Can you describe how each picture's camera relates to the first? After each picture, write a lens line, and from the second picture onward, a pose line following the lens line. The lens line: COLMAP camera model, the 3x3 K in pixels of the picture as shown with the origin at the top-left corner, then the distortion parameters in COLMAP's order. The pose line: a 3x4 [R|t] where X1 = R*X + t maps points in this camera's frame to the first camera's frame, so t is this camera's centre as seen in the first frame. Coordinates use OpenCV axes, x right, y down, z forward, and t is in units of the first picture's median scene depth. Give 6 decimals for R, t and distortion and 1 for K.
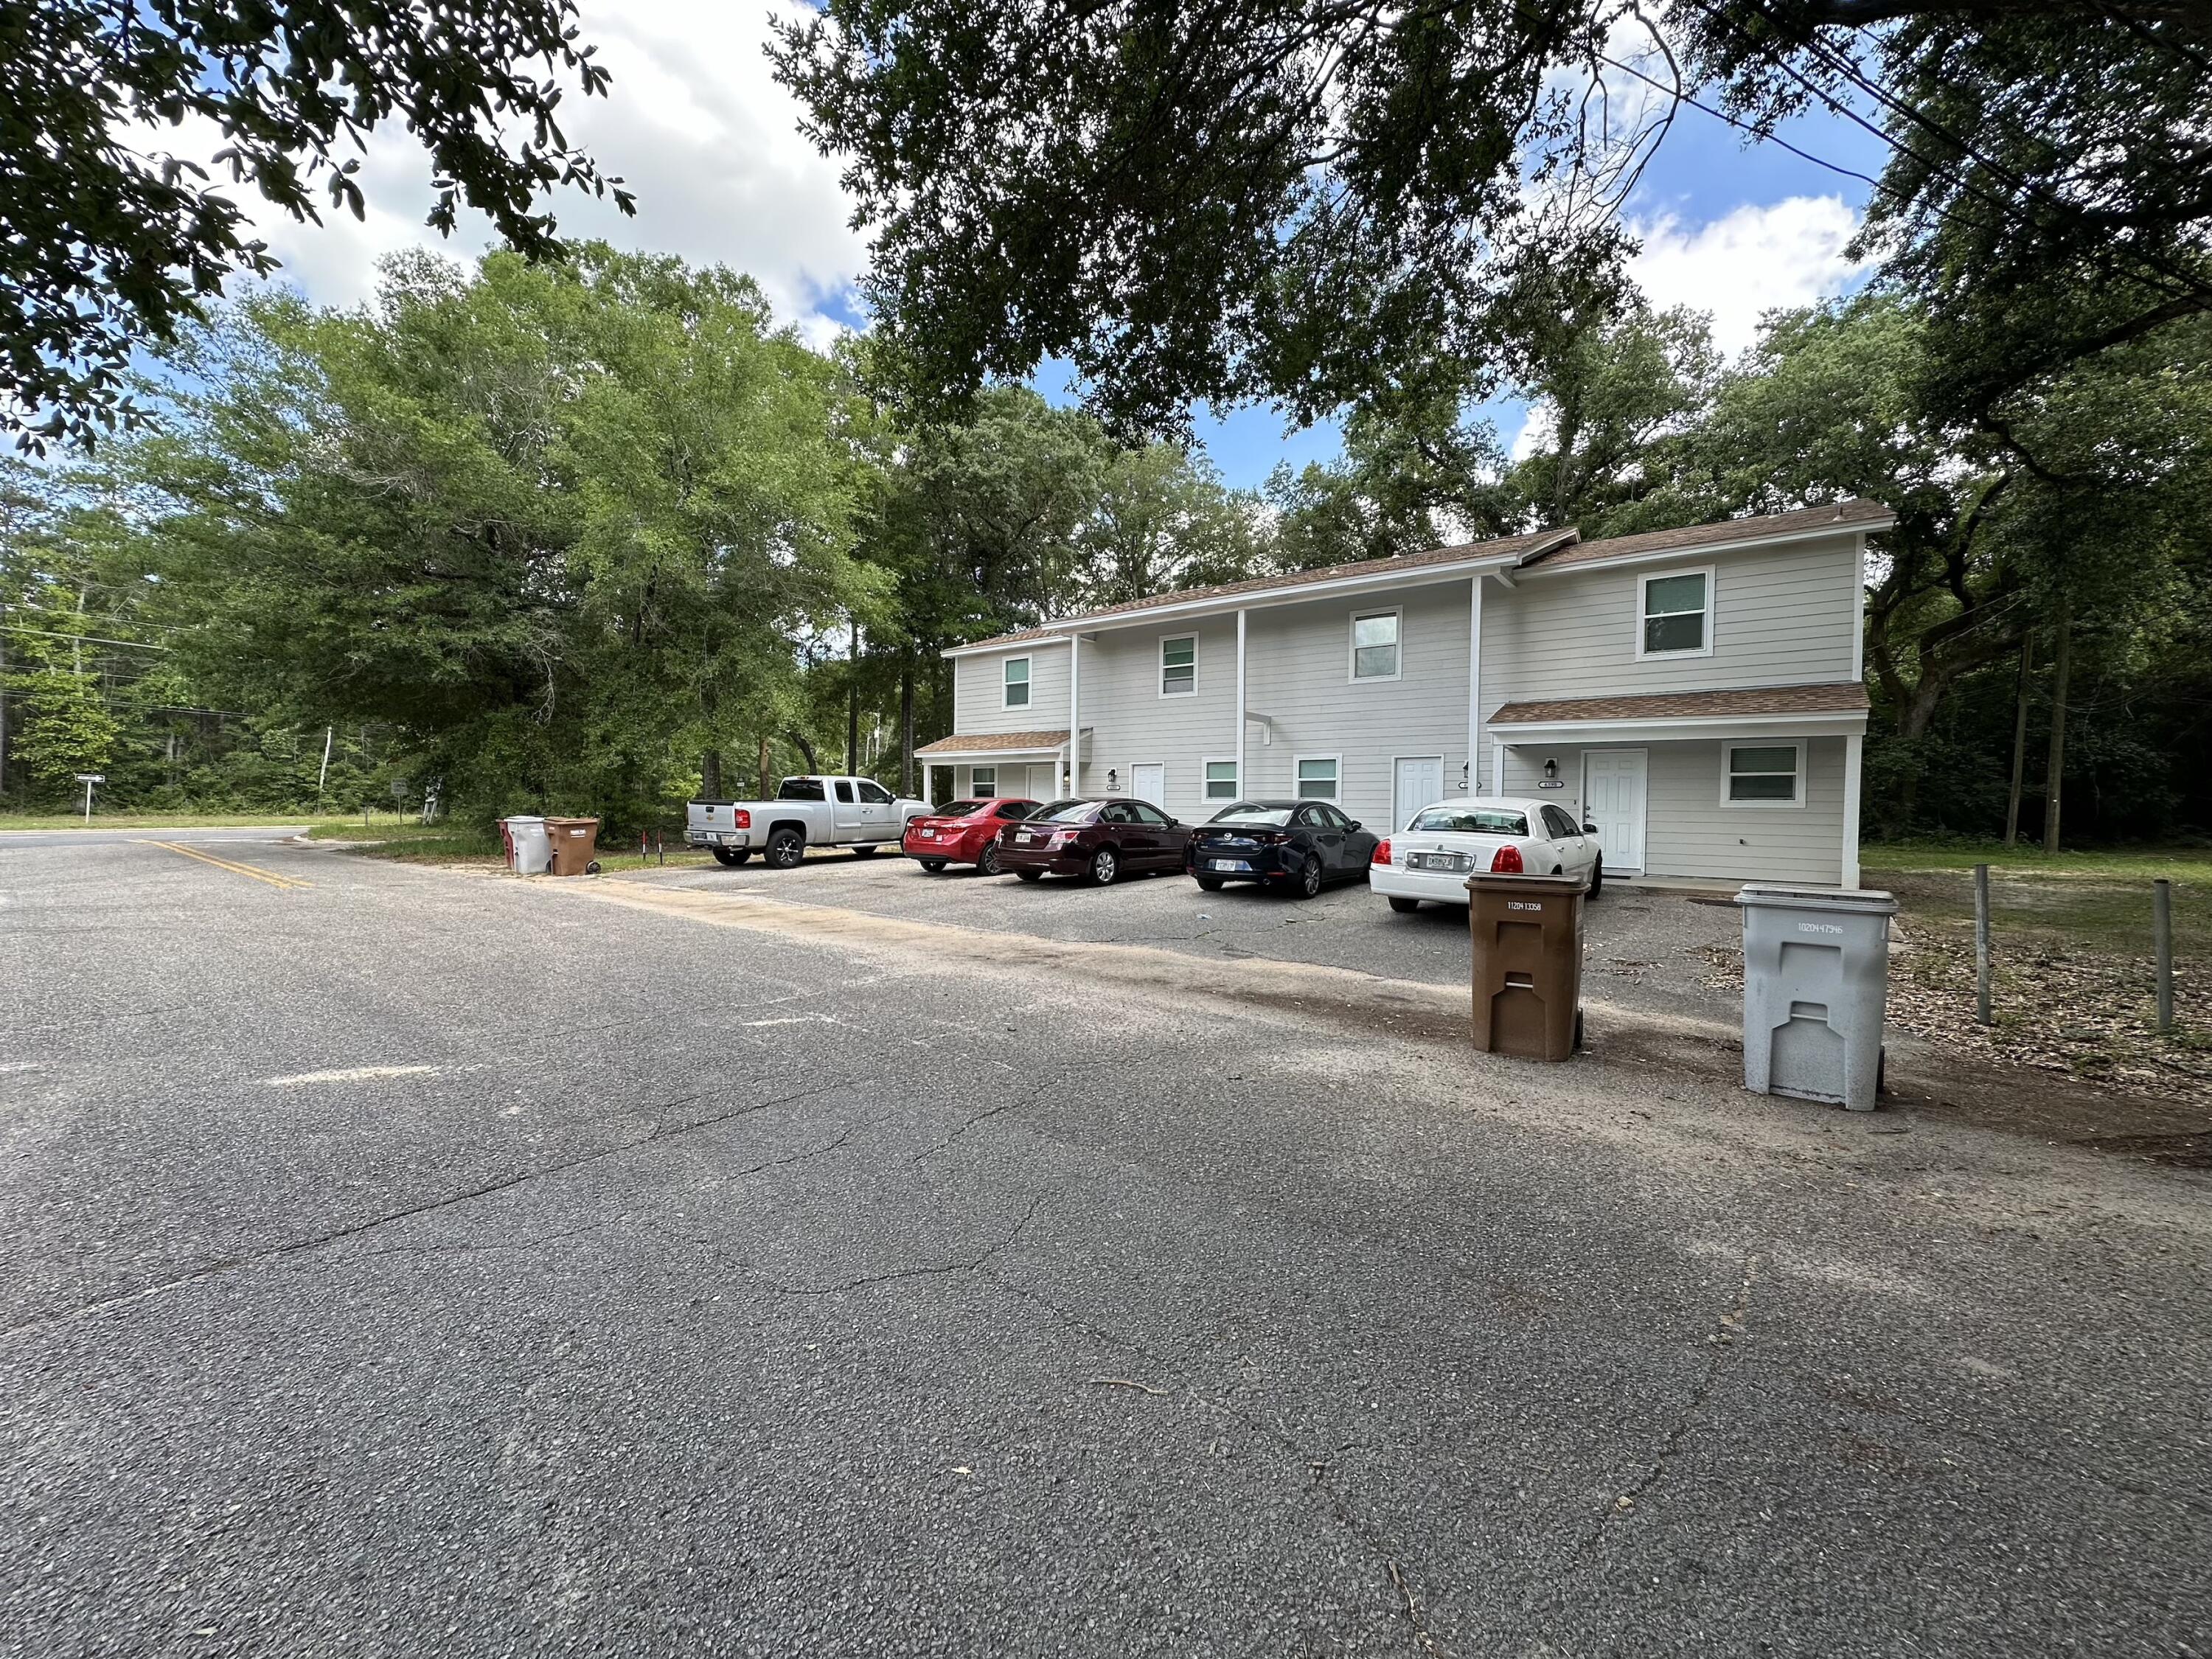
lens RADIAL K [[881.6, 0, 1103.3], [0, 881.6, 824.8], [0, 0, 1]] dist [-0.000240, 0.001052]
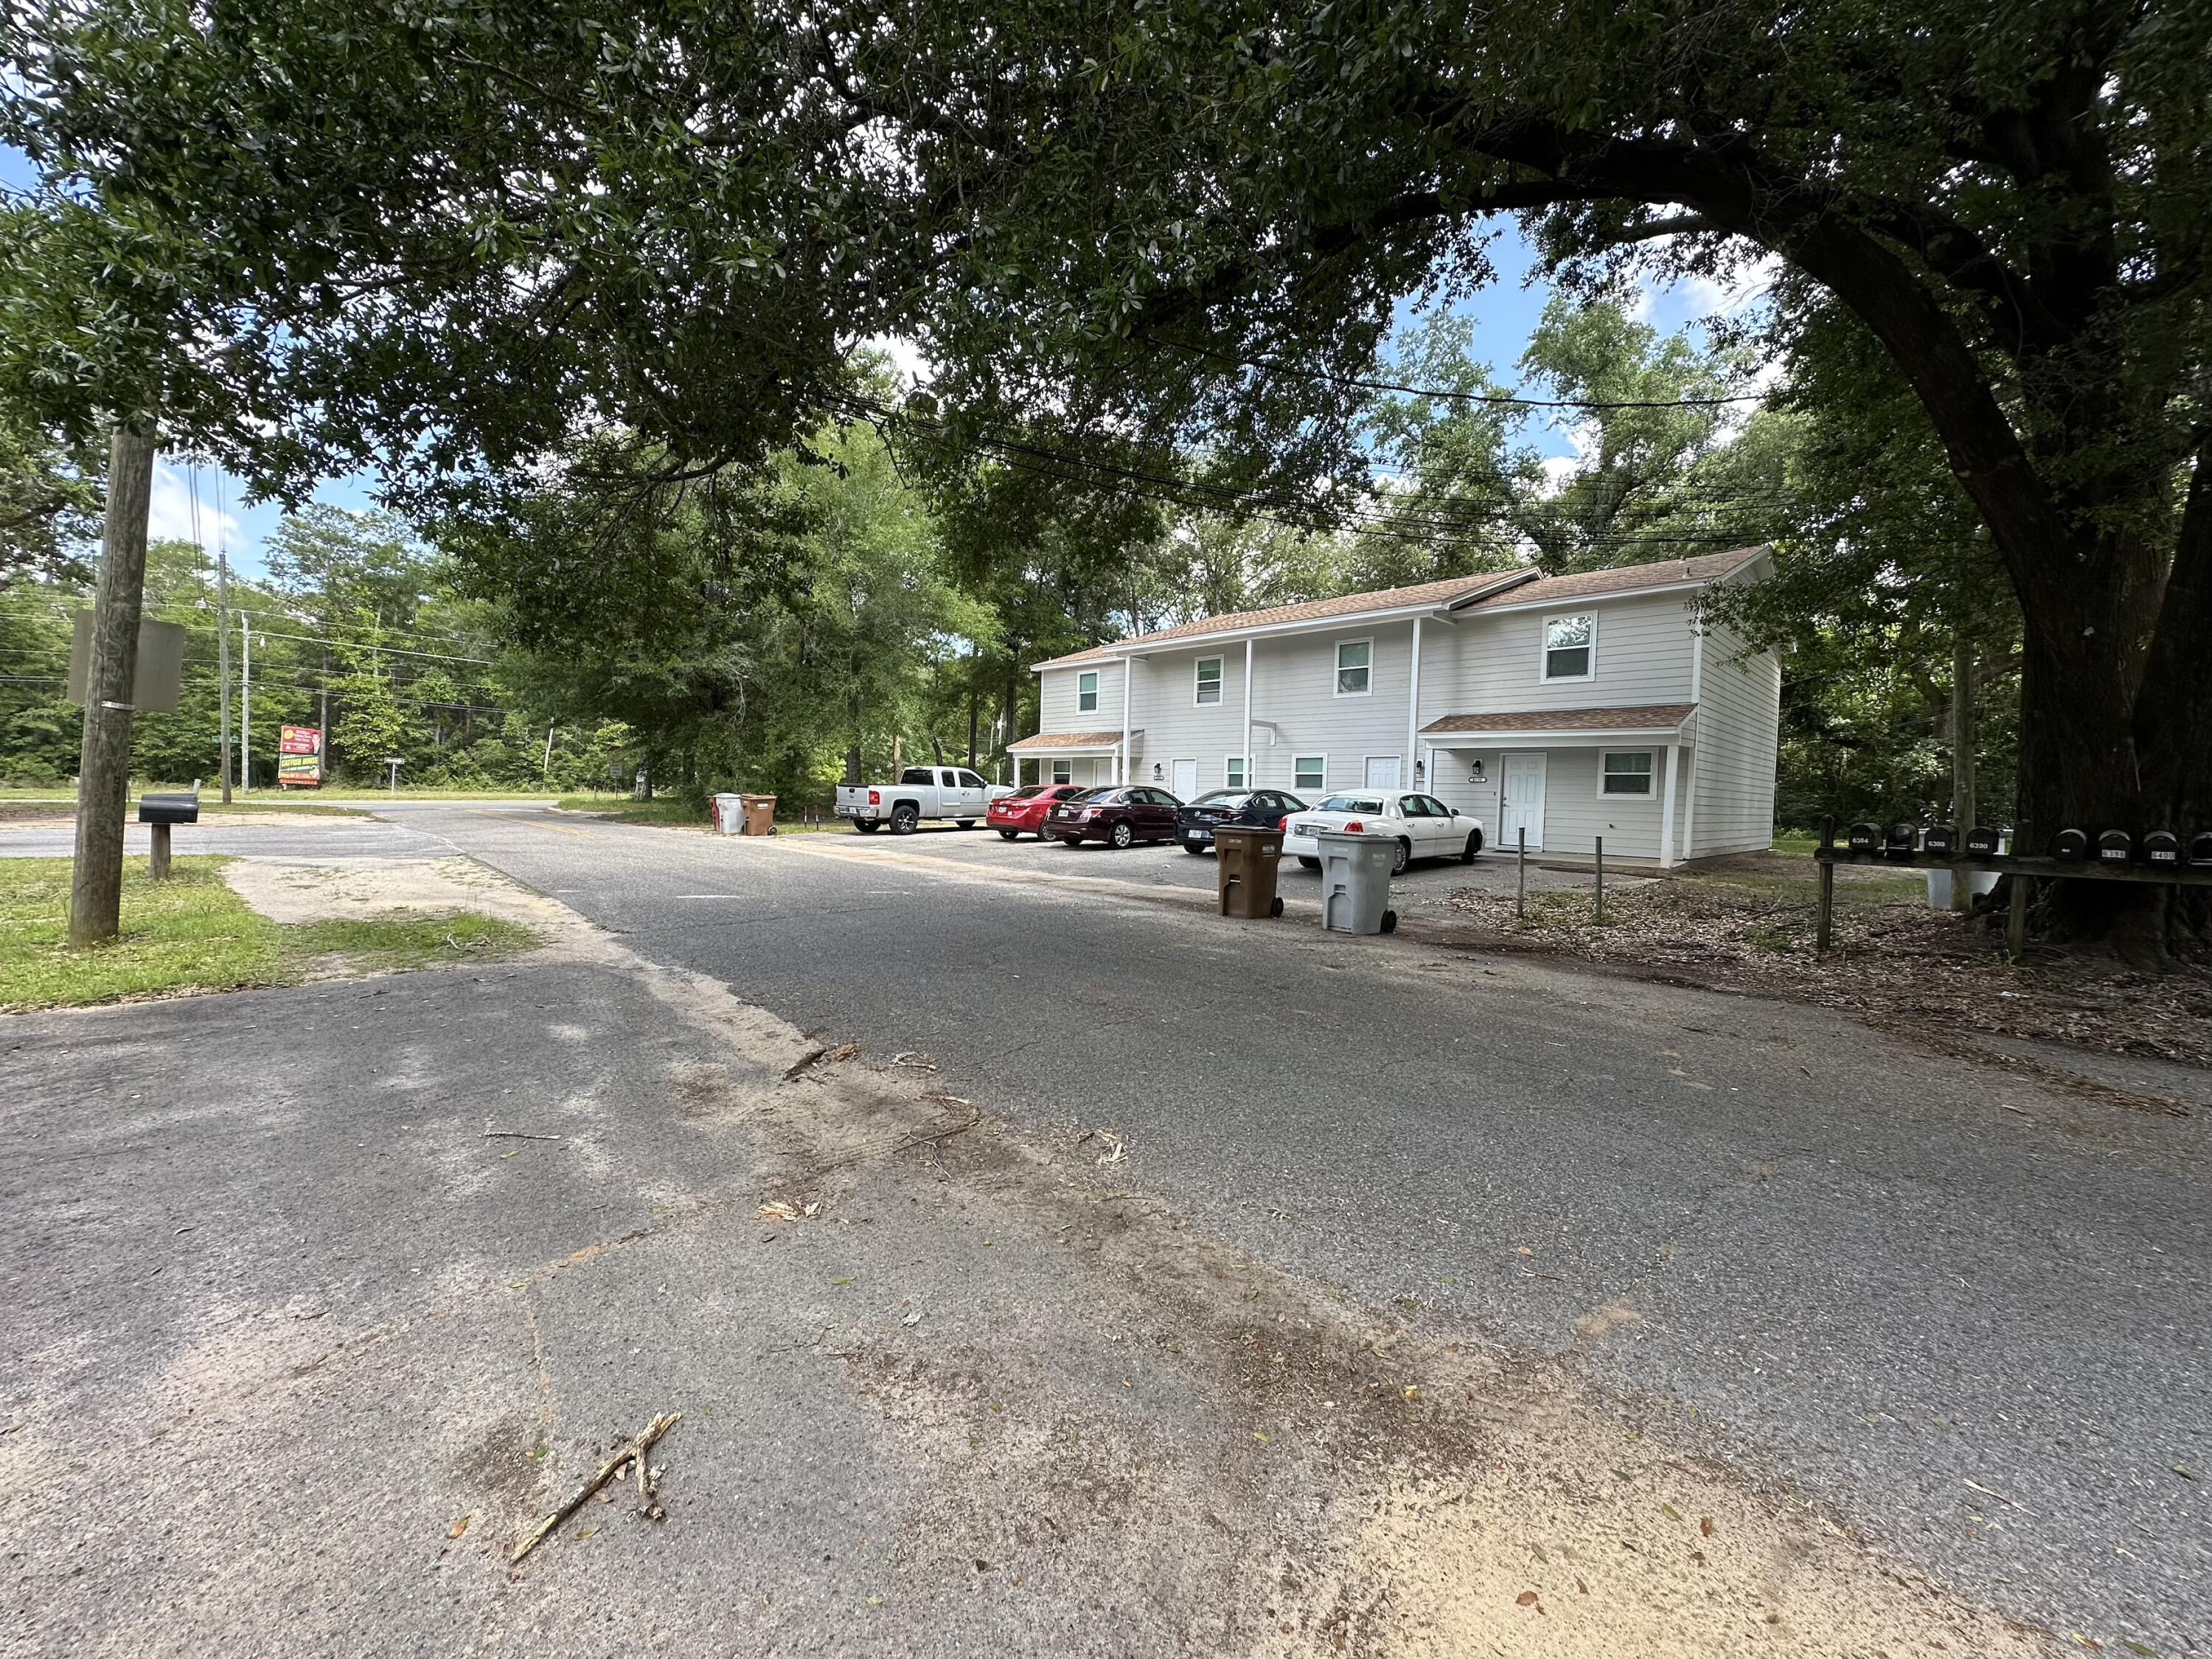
lens RADIAL K [[881.6, 0, 1104.9], [0, 881.6, 827.8], [0, 0, 1]] dist [-0.000240, 0.001052]
pose [[0.989923, 0.019736, -0.140227, 0.128836], [-0.017408, 0.999690, 0.017810, 0.008661], [0.140535, -0.015189, 0.989959, -0.285872]]
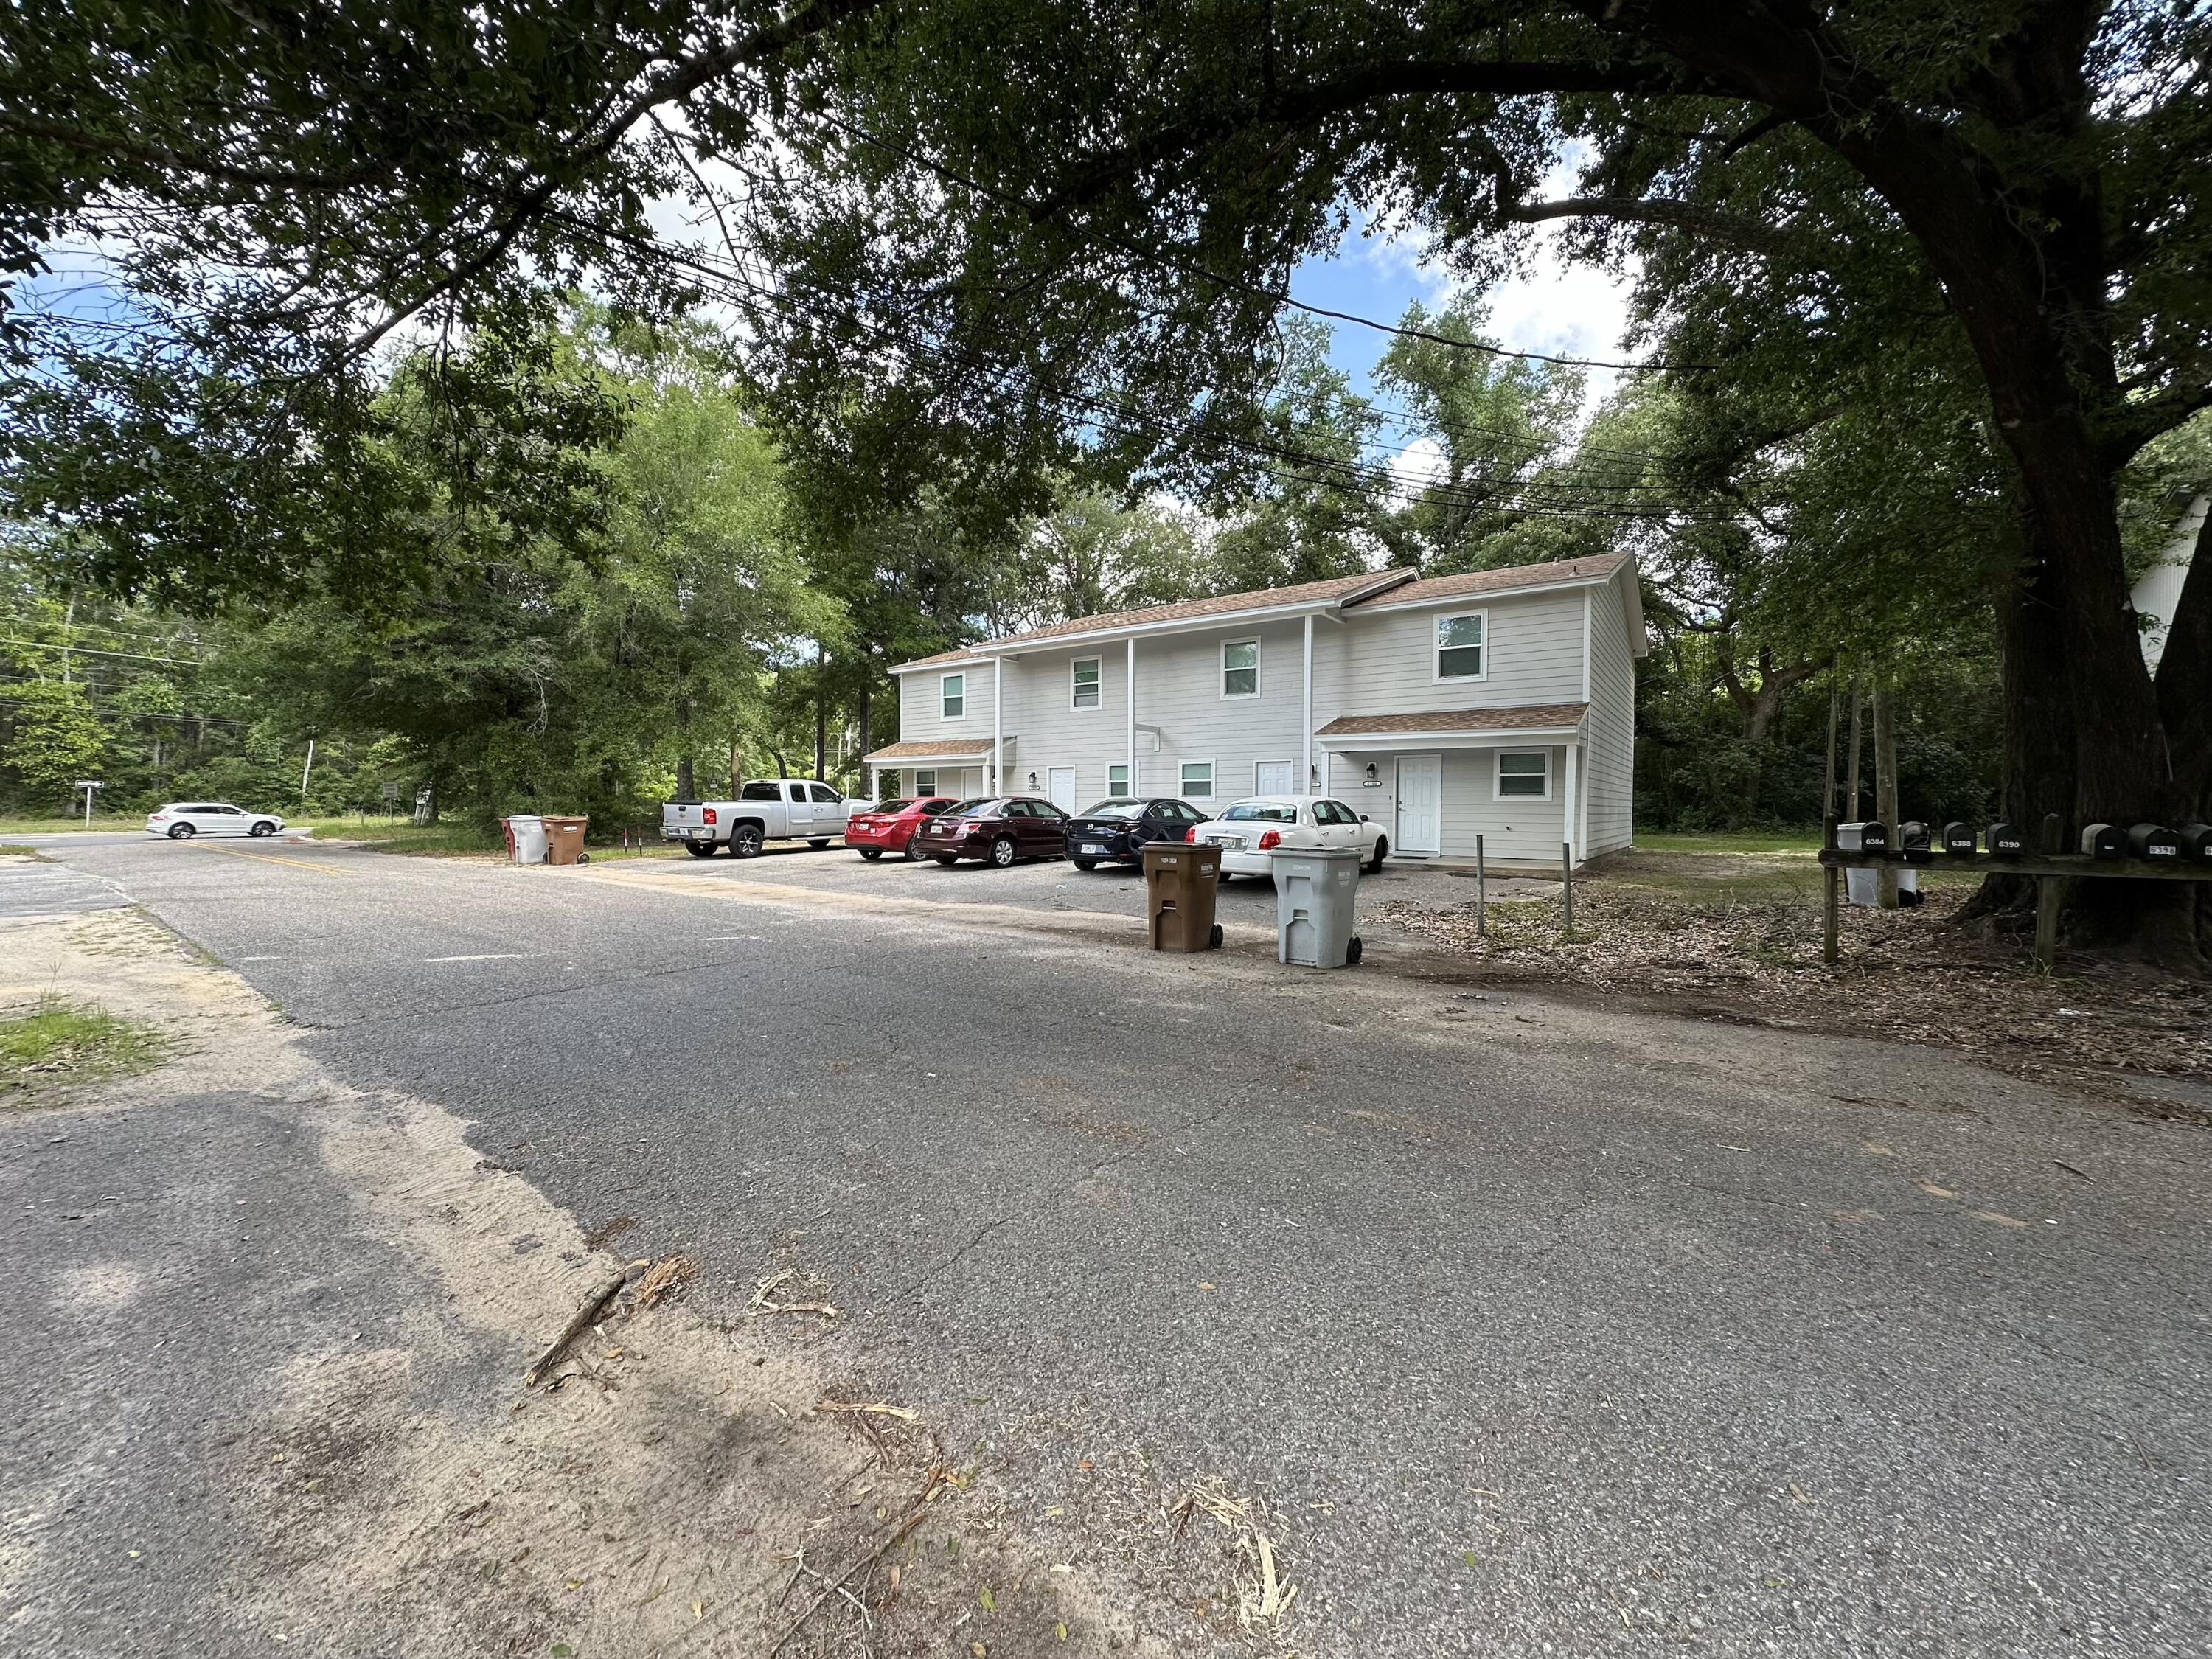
lens RADIAL K [[881.6, 0, 1103.6], [0, 881.6, 825.9], [0, 0, 1]] dist [-0.000240, 0.001052]
pose [[0.999721, -0.007148, 0.022505, 0.087678], [0.007082, 0.999970, 0.003015, 0.005773], [-0.022526, -0.002855, 0.999742, -0.186476]]
